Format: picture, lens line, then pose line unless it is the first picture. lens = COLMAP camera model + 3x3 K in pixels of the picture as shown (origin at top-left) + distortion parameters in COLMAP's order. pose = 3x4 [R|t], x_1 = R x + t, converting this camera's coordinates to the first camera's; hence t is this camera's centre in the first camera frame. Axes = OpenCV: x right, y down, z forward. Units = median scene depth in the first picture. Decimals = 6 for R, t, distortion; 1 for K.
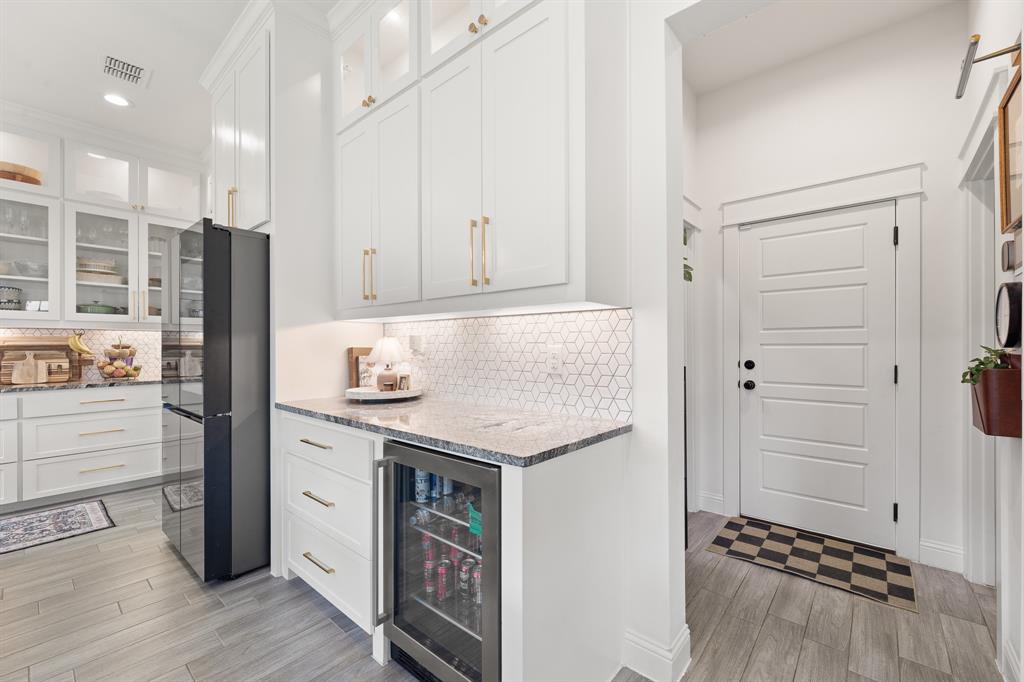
lens RADIAL K [[414.2, 0, 504.3], [0, 414.2, 346.0], [0, 0, 1]] dist [-0.002821, -0.000039]
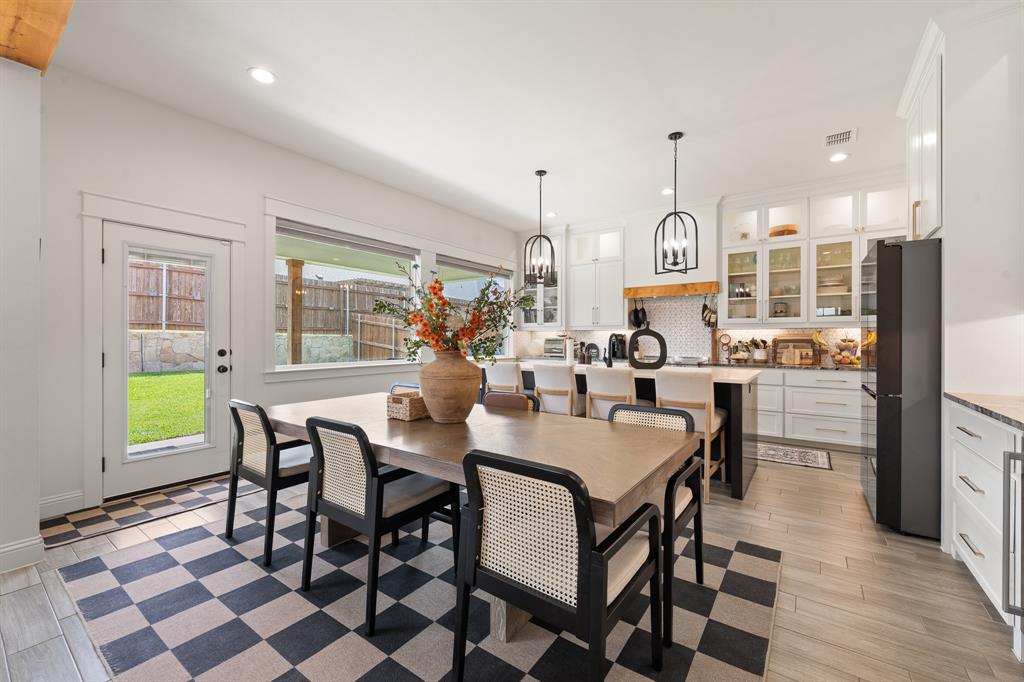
lens RADIAL K [[414.2, 0, 524.2], [0, 414.2, 338.0], [0, 0, 1]] dist [-0.002821, -0.000039]
pose [[0.101048, -0.000248, -0.994882, 0.271340], [-0.007228, 0.999973, -0.000984, 0.002065], [0.994855, 0.007291, 0.101044, -0.139145]]
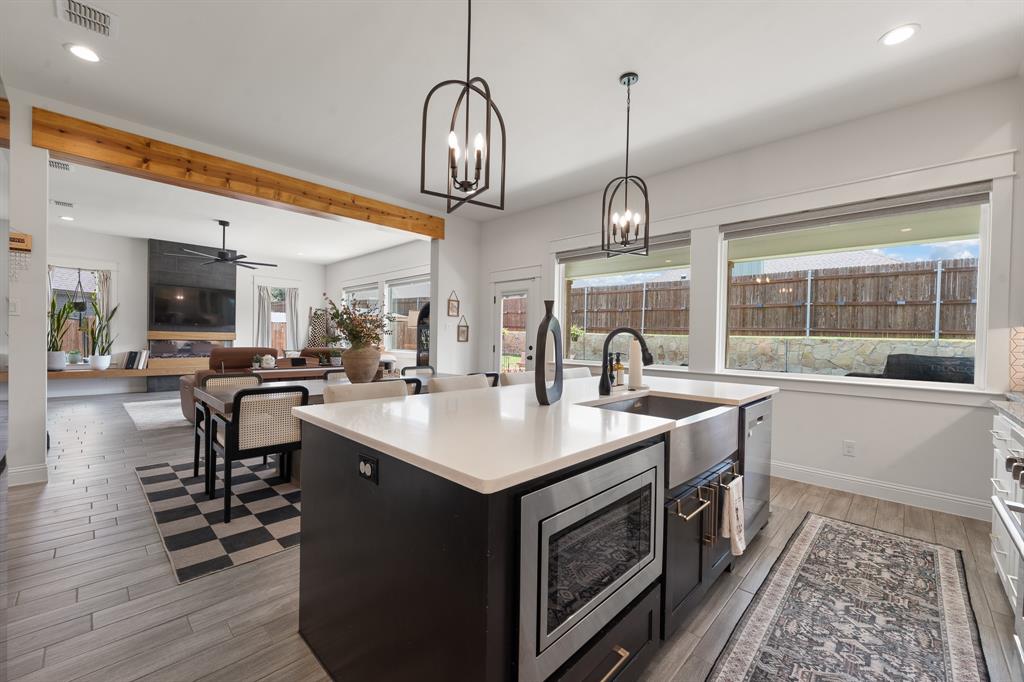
lens RADIAL K [[414.2, 0, 510.1], [0, 414.2, 339.9], [0, 0, 1]] dist [-0.002821, -0.000039]
pose [[-0.998143, -0.016136, 0.058738, -0.890431], [-0.015780, 0.999854, 0.006506, 0.002225], [-0.058834, 0.005567, -0.998252, 0.936345]]
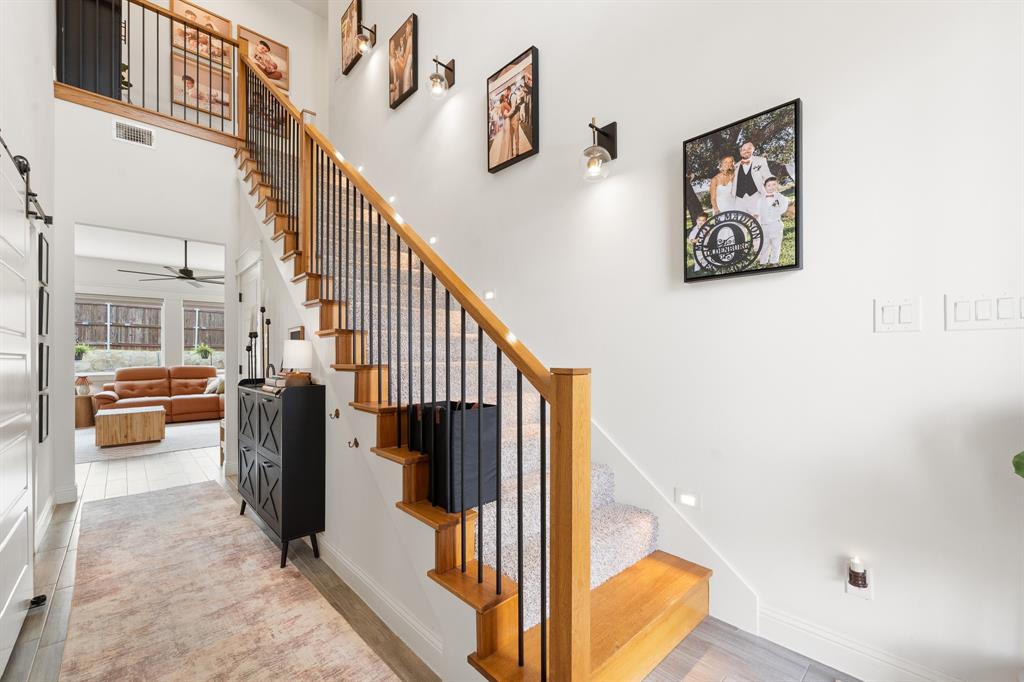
lens RADIAL K [[414.2, 0, 523.7], [0, 414.2, 357.3], [0, 0, 1]] dist [-0.002821, -0.000039]
pose [[-0.088660, 0.007930, -0.996030, 2.360372], [-0.000410, 0.999968, 0.007998, -0.014544], [0.996062, 0.001117, -0.088654, 0.699086]]
